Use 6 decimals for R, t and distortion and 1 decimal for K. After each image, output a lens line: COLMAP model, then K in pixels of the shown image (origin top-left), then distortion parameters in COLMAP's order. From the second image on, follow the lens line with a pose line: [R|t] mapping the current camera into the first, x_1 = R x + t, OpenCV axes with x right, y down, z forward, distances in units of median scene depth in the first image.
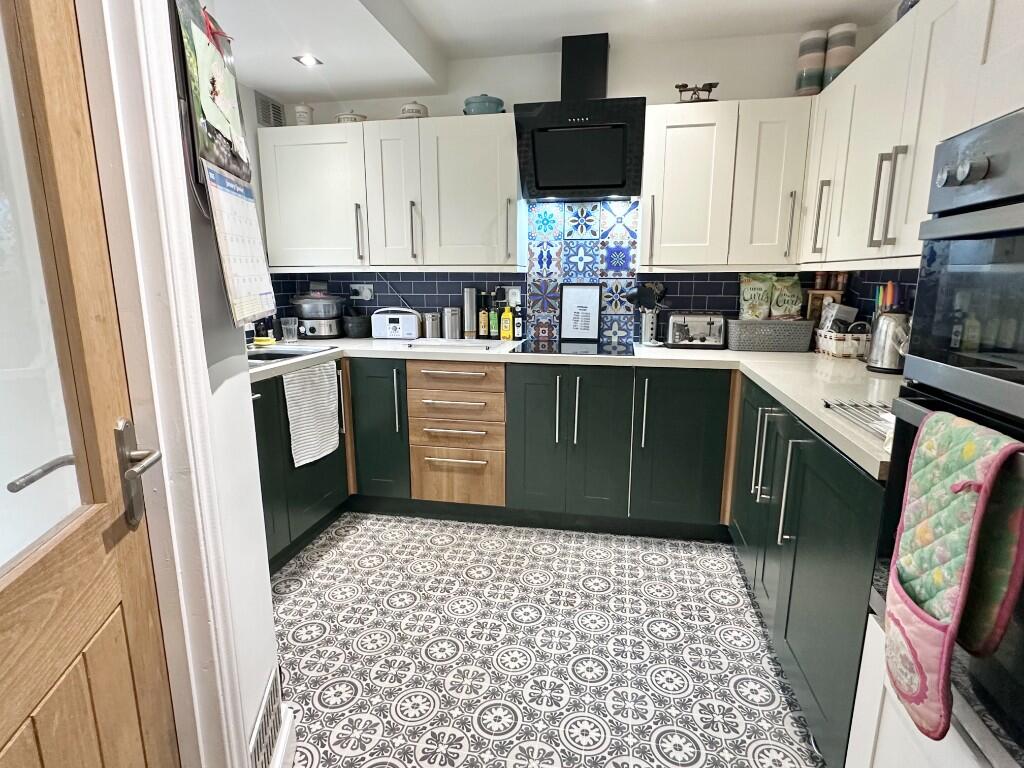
lens RADIAL K [[536.8, 0, 511.7], [0, 536.8, 384.1], [0, 0, 1]] dist [-0.001478, -0.001100]
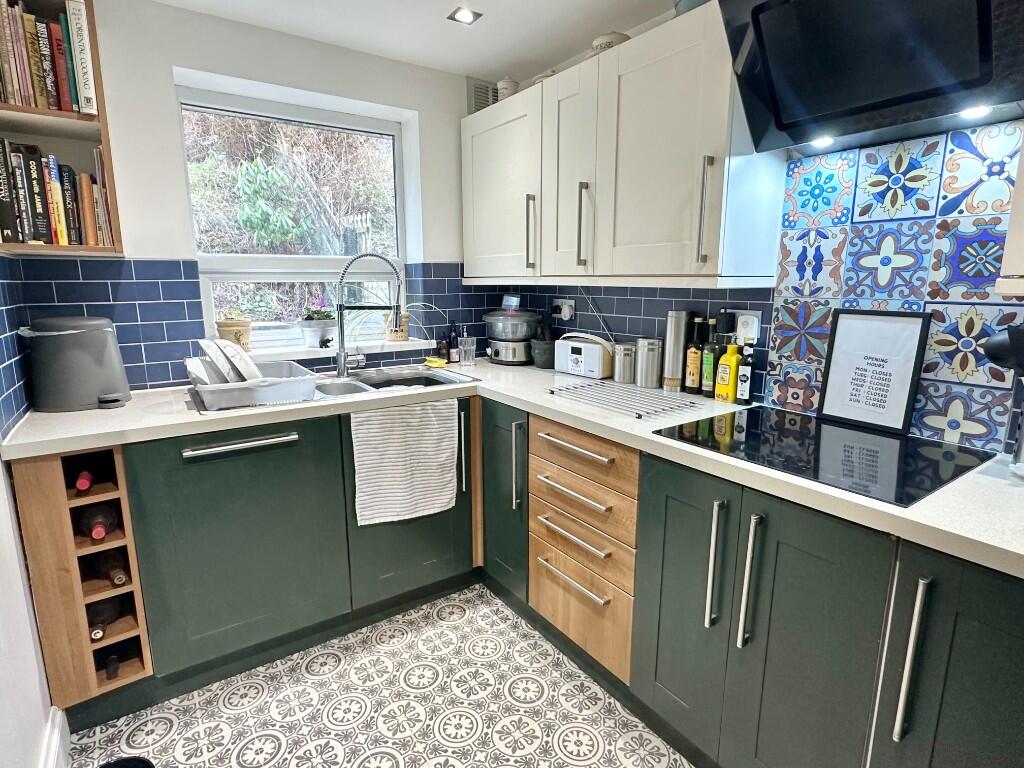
lens RADIAL K [[536.8, 0, 513.2], [0, 536.8, 385.0], [0, 0, 1]] dist [-0.001478, -0.001100]
pose [[0.722887, 0.133638, -0.677920, 0.226469], [-0.134876, 0.989537, 0.051245, -0.100865], [0.677675, 0.054391, 0.733347, 0.419949]]
